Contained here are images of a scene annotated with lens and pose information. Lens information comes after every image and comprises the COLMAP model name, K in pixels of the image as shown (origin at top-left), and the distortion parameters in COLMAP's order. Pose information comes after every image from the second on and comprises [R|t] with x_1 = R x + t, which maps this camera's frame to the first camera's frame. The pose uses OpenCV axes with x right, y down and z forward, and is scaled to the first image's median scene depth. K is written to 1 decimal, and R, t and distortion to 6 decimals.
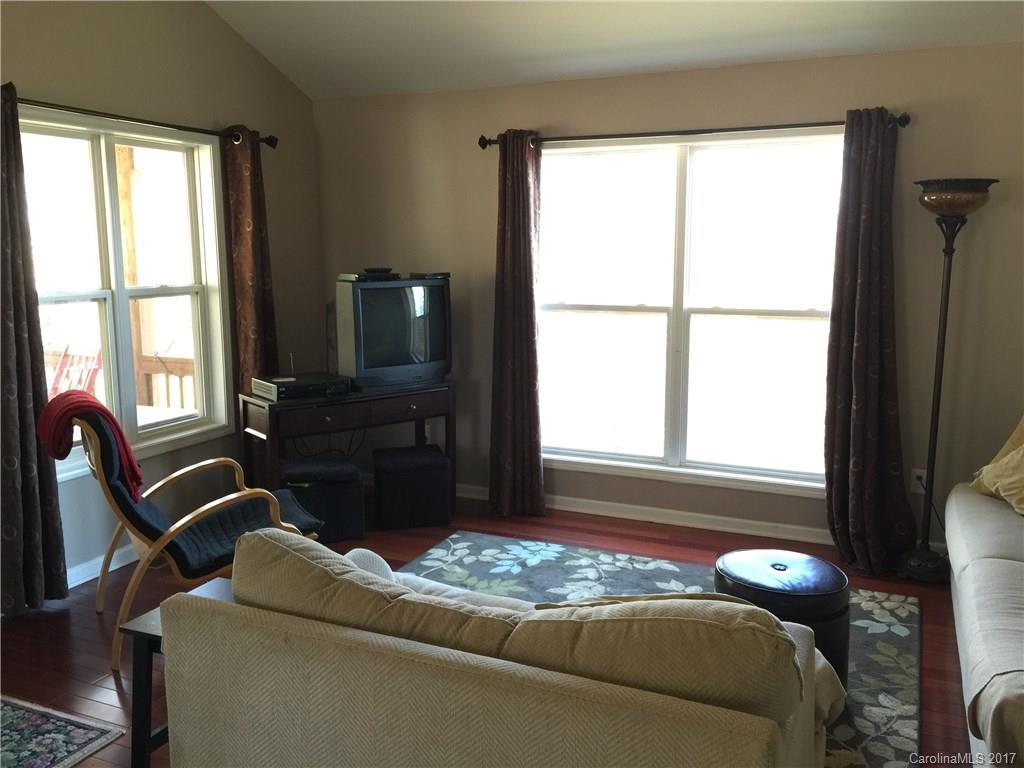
lens RADIAL K [[858.1, 0, 514.1], [0, 858.1, 401.2], [0, 0, 1]] dist [0.096799, -0.245680]
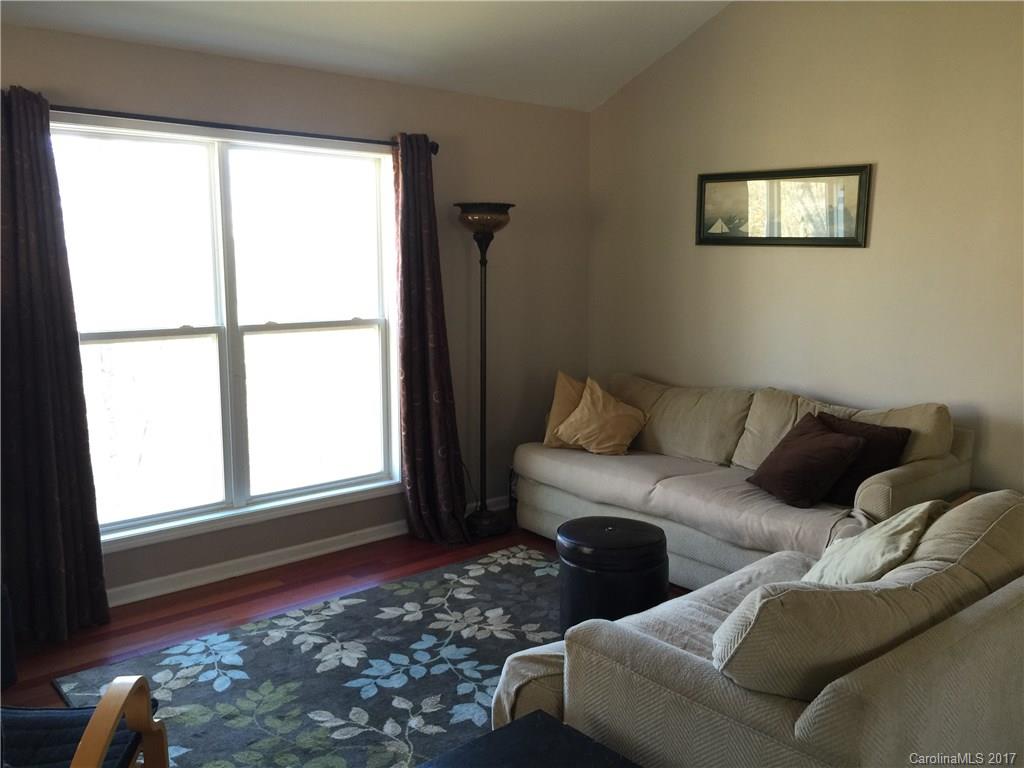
lens RADIAL K [[873.1, 0, 512.0], [0, 873.1, 384.0], [0, 0, 1]] dist [0.111949, -0.185287]
pose [[0.434680, -0.128677, 0.891345, -0.549433], [0.162856, 0.984654, 0.062728, -0.067396], [-0.885737, 0.117895, 0.448966, 0.390012]]
